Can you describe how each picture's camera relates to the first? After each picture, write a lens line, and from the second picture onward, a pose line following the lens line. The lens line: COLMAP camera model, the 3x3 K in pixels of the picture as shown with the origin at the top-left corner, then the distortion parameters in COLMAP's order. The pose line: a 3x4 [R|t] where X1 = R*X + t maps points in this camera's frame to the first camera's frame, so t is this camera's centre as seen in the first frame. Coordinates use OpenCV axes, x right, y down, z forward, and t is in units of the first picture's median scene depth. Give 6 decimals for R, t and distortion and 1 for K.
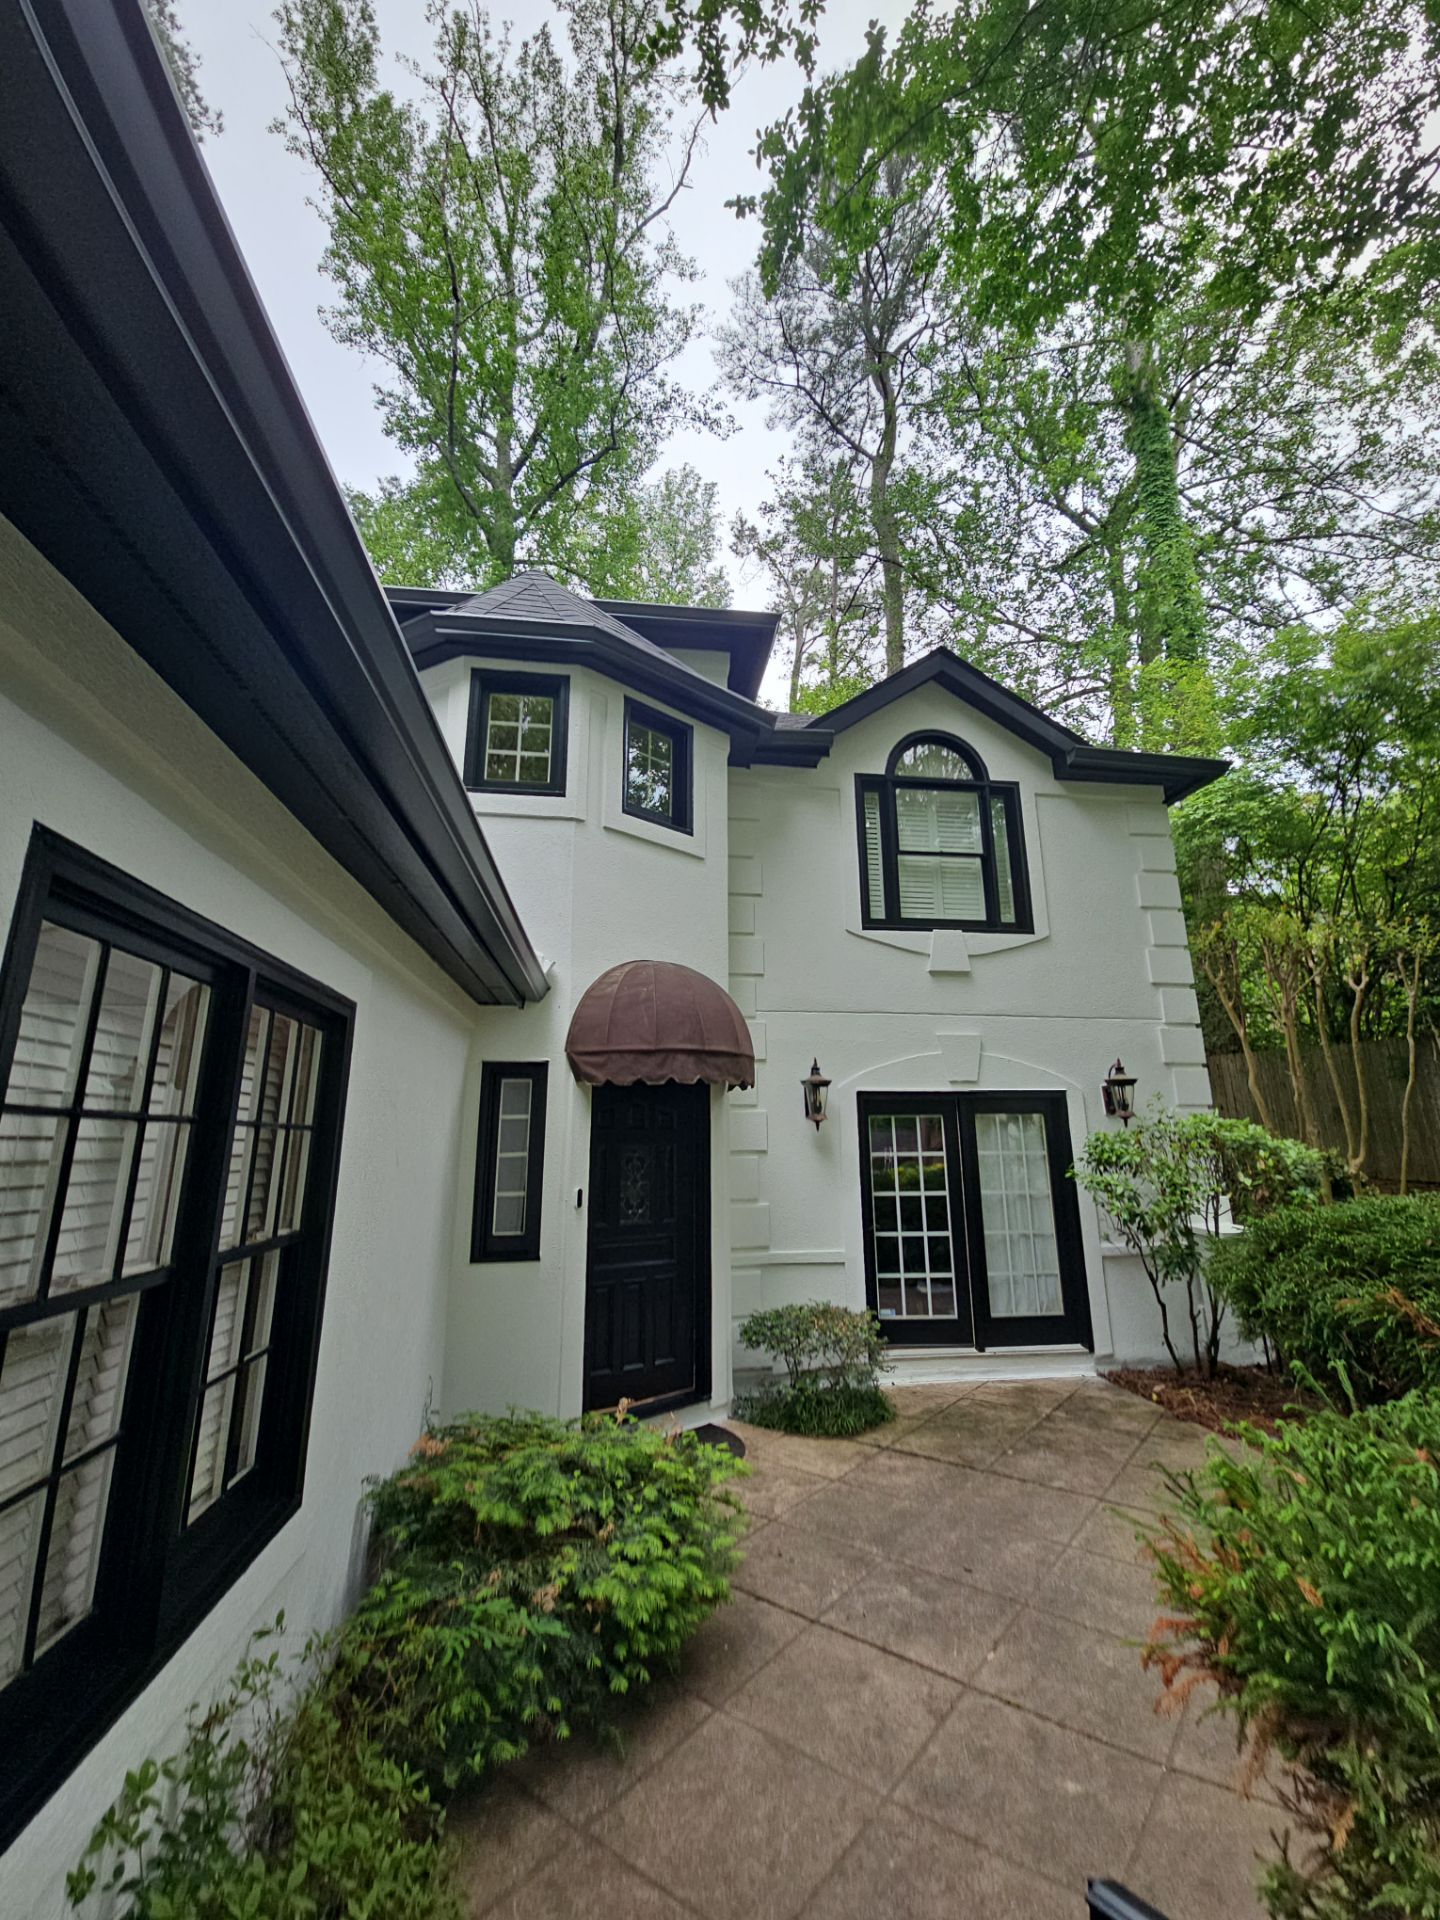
lens RADIAL K [[780.9, 0, 708.9], [0, 780.9, 945.8], [0, 0, 1]] dist [-0.014091, -0.002873]
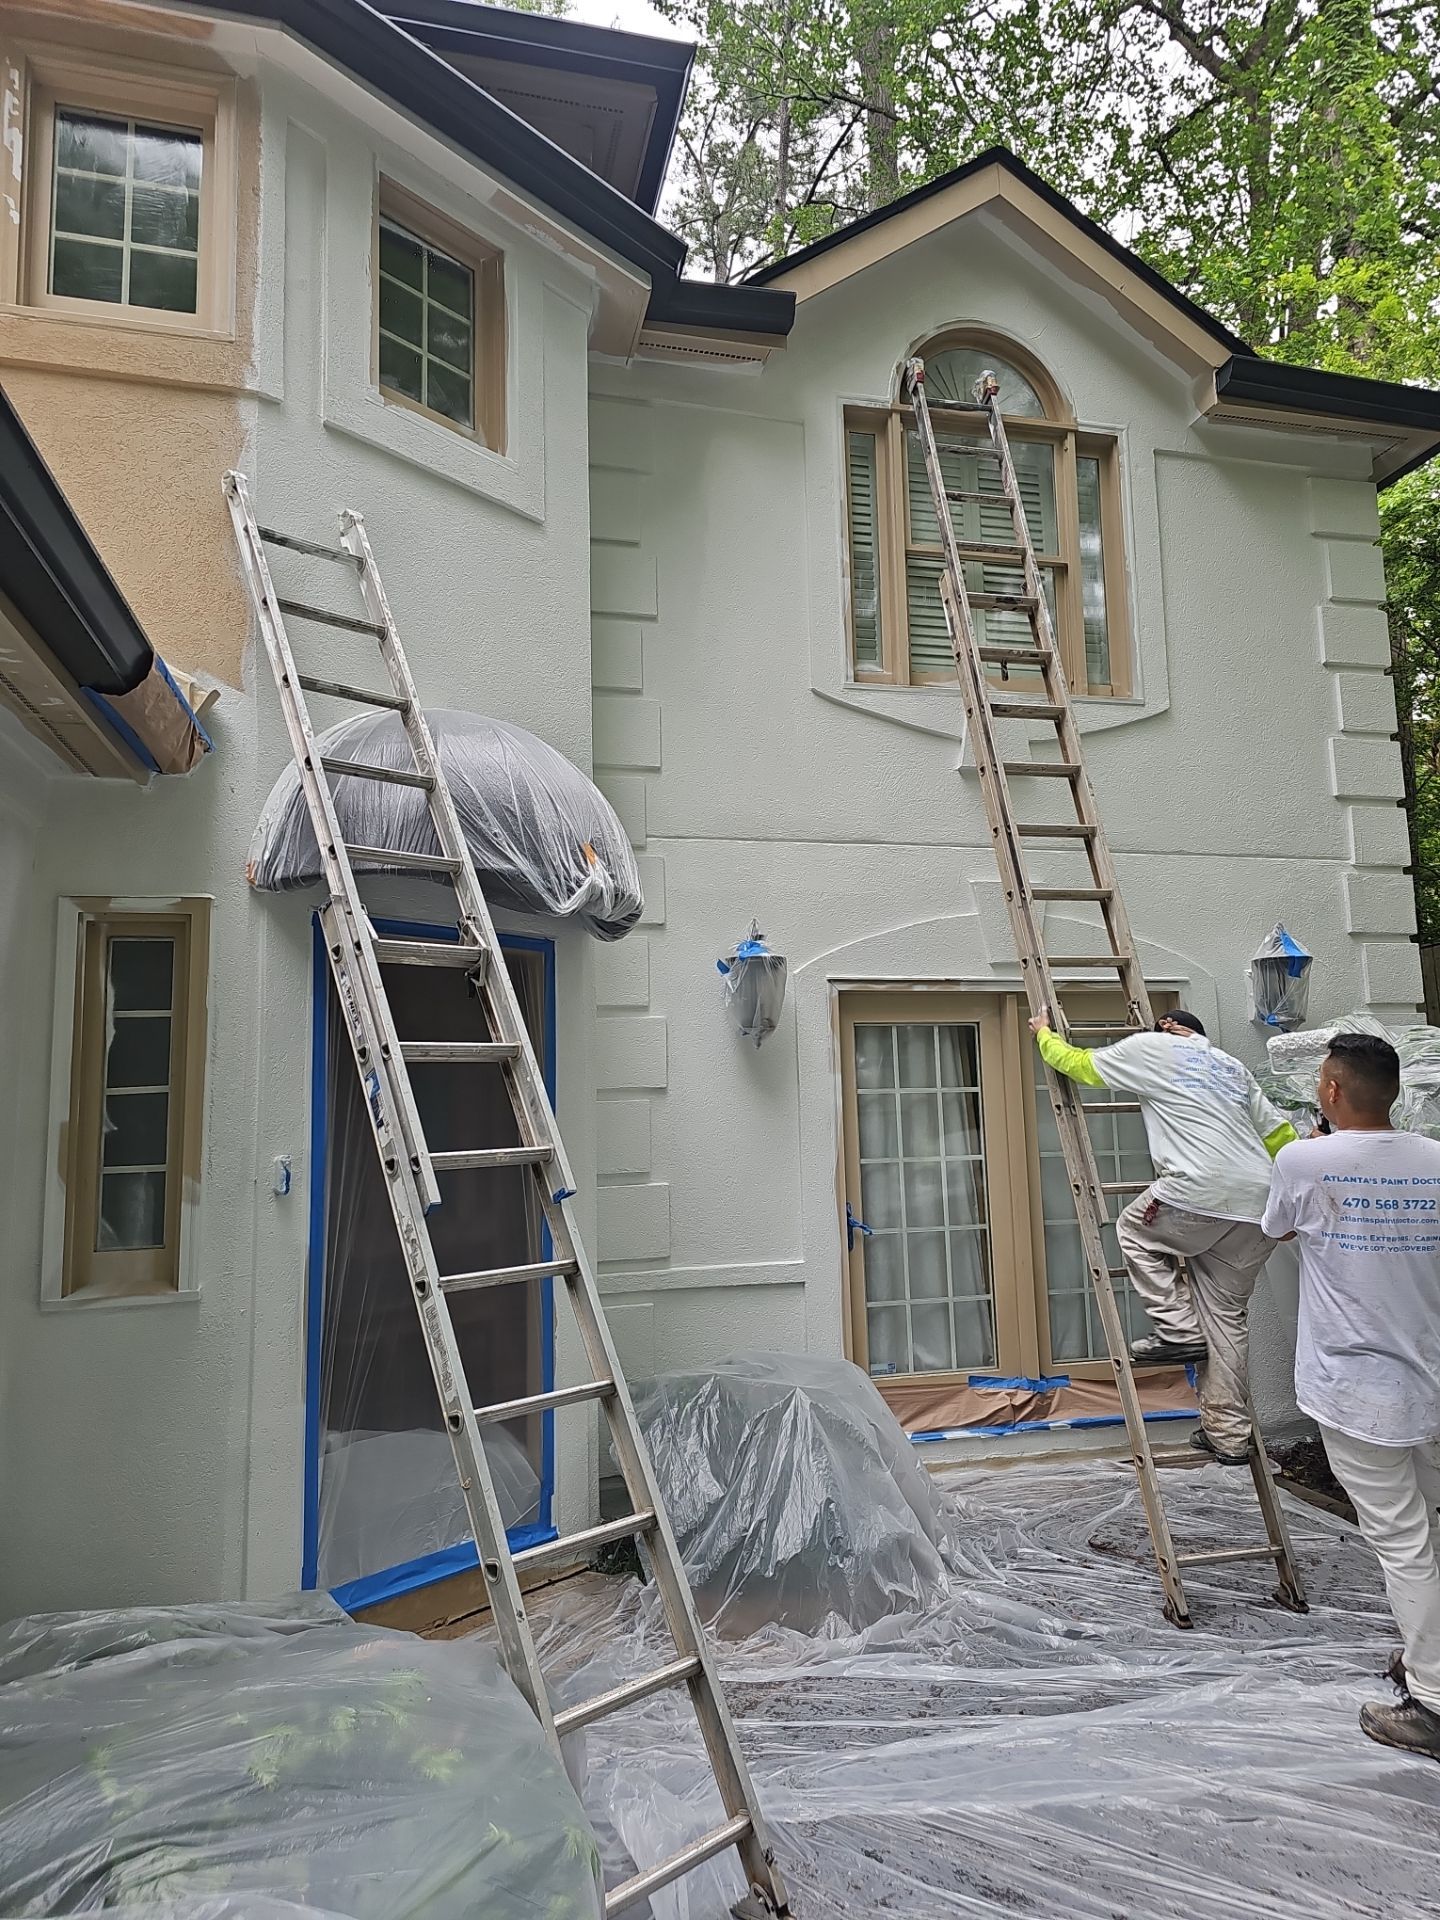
lens RADIAL K [[1193.8, 0, 708.7], [0, 1193.8, 954.0], [0, 0, 1]] dist [0.006804, 0.001927]
pose [[0.993945, -0.008570, 0.109541, 0.011707], [-0.004307, 0.993148, 0.116784, 0.063083], [-0.109792, -0.116549, 0.987098, 0.168670]]
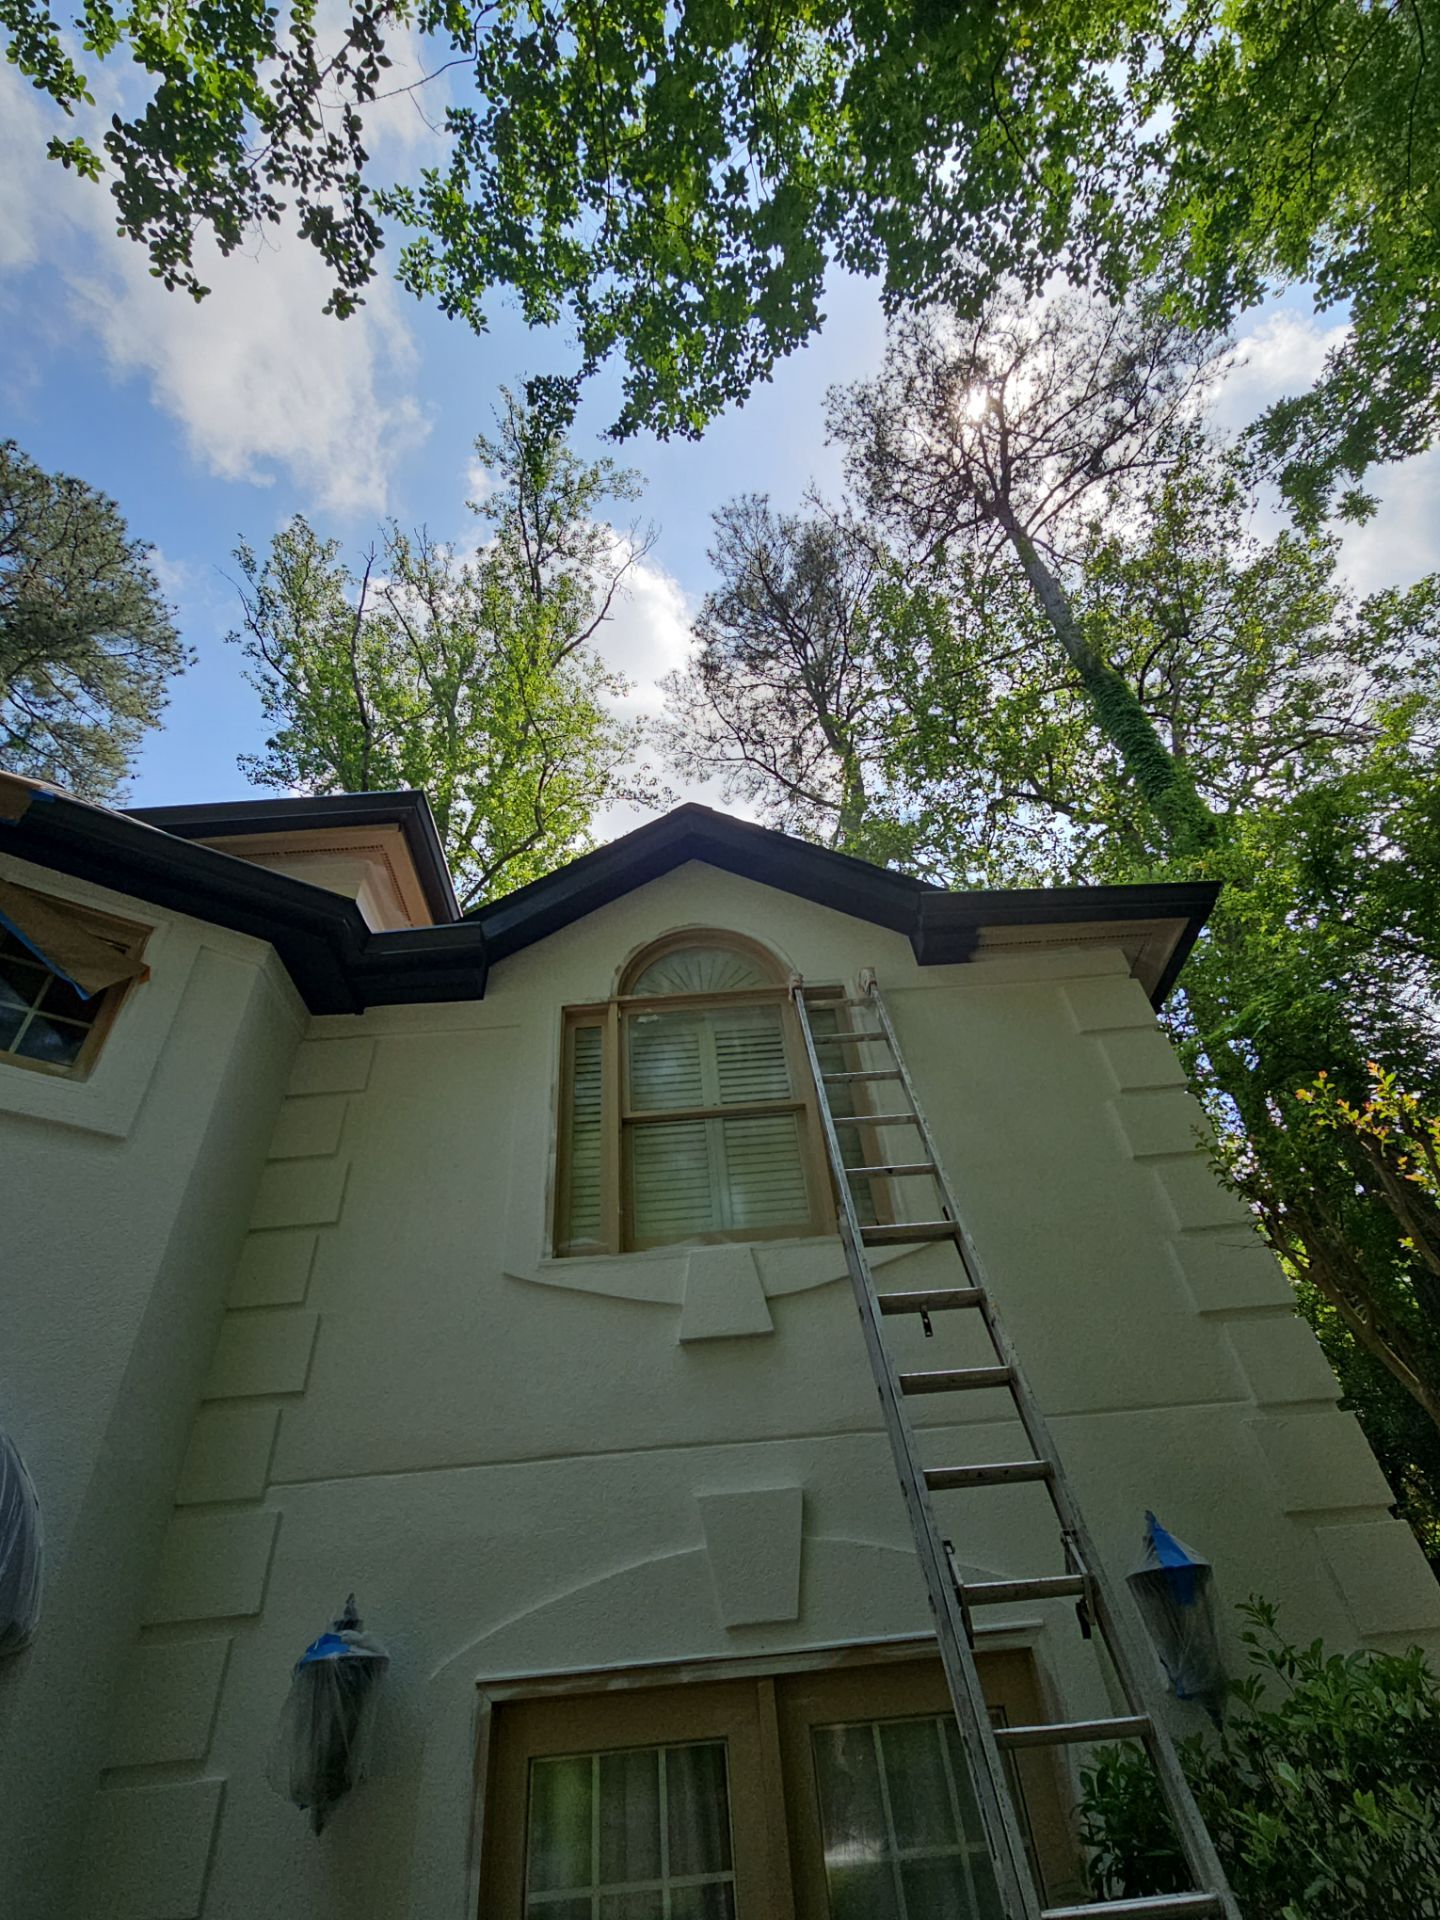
lens RADIAL K [[930.5, 0, 711.5], [0, 930.5, 953.5], [0, 0, 1]] dist [0.002466, 0.000027]
pose [[0.987300, -0.151512, -0.047777, 0.347785], [0.110656, 0.871640, -0.477492, 0.093566], [0.113990, 0.466142, 0.877336, 0.400945]]
